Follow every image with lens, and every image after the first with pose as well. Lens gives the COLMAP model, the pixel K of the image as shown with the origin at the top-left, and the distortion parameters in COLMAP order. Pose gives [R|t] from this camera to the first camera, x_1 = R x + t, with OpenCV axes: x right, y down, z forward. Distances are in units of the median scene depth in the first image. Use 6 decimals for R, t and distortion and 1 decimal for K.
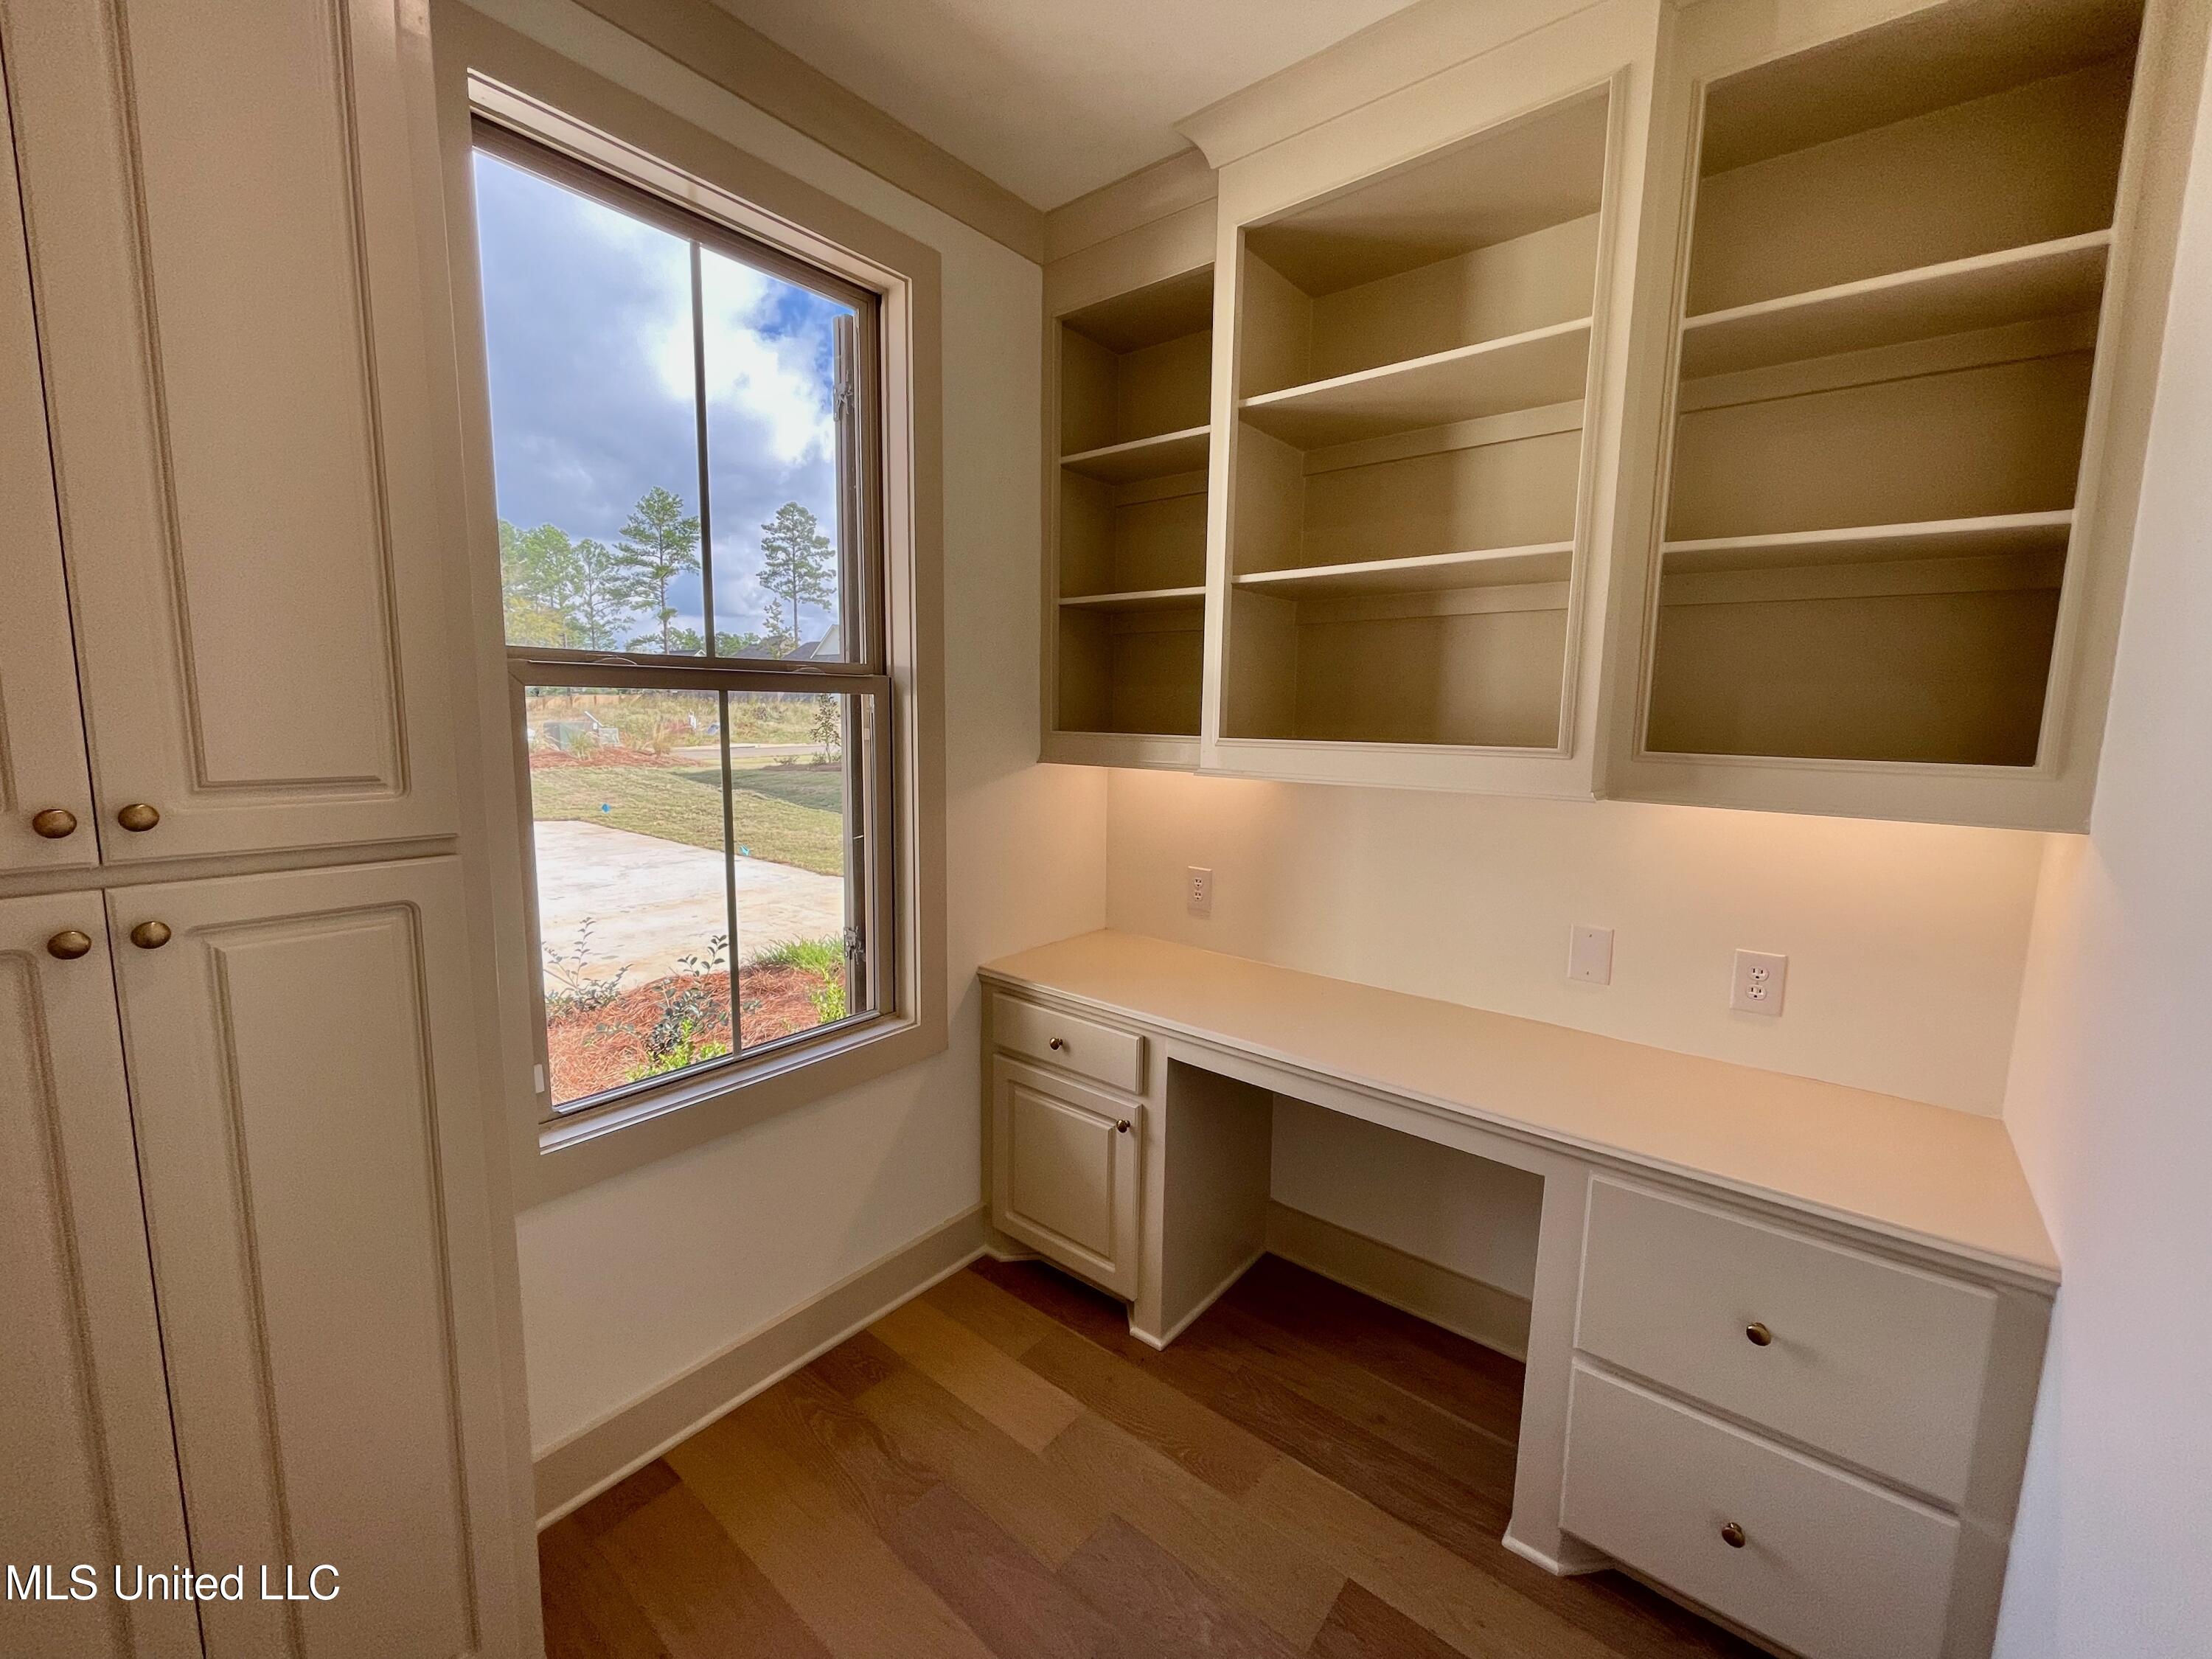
lens RADIAL K [[895.0, 0, 1107.2], [0, 895.0, 827.2], [0, 0, 1]] dist [-0.002986, 0.001623]
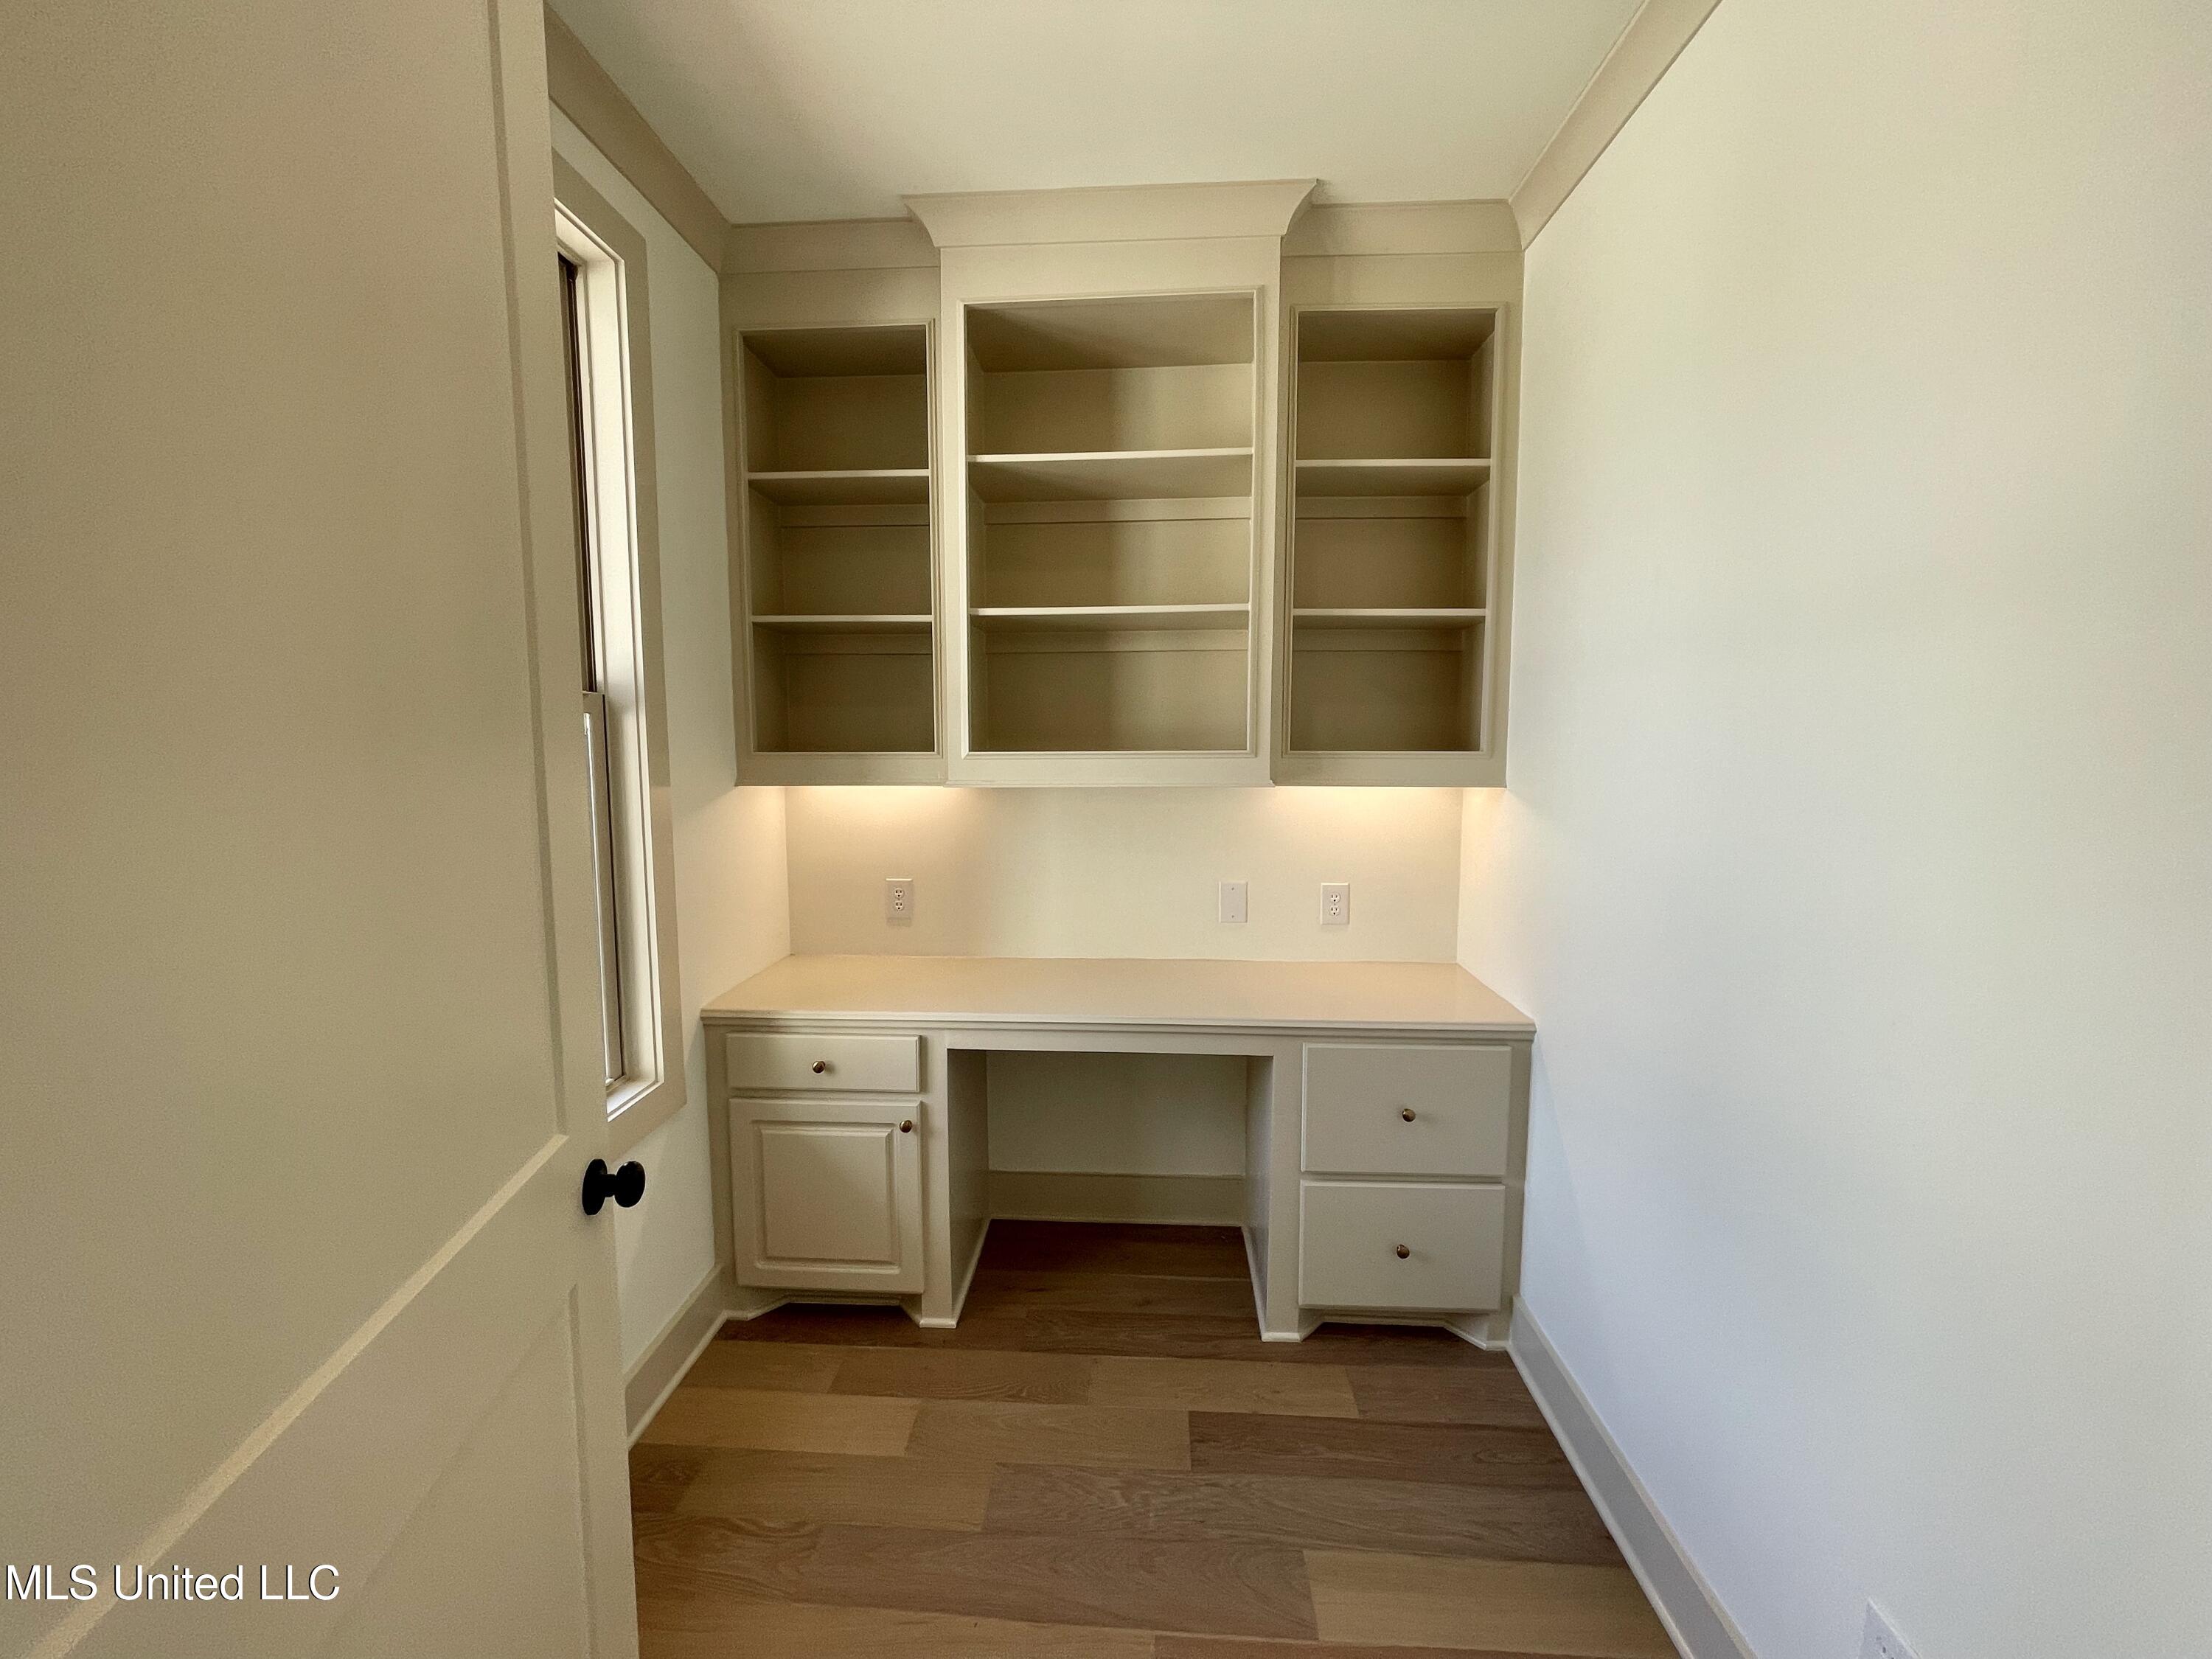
lens RADIAL K [[895.0, 0, 1105.9], [0, 895.0, 826.6], [0, 0, 1]] dist [-0.002986, 0.001623]
pose [[0.808960, -0.075079, 0.583049, -0.393923], [0.091243, 0.995827, 0.001635, 0.006260], [-0.580739, 0.051876, 0.812435, 0.000910]]
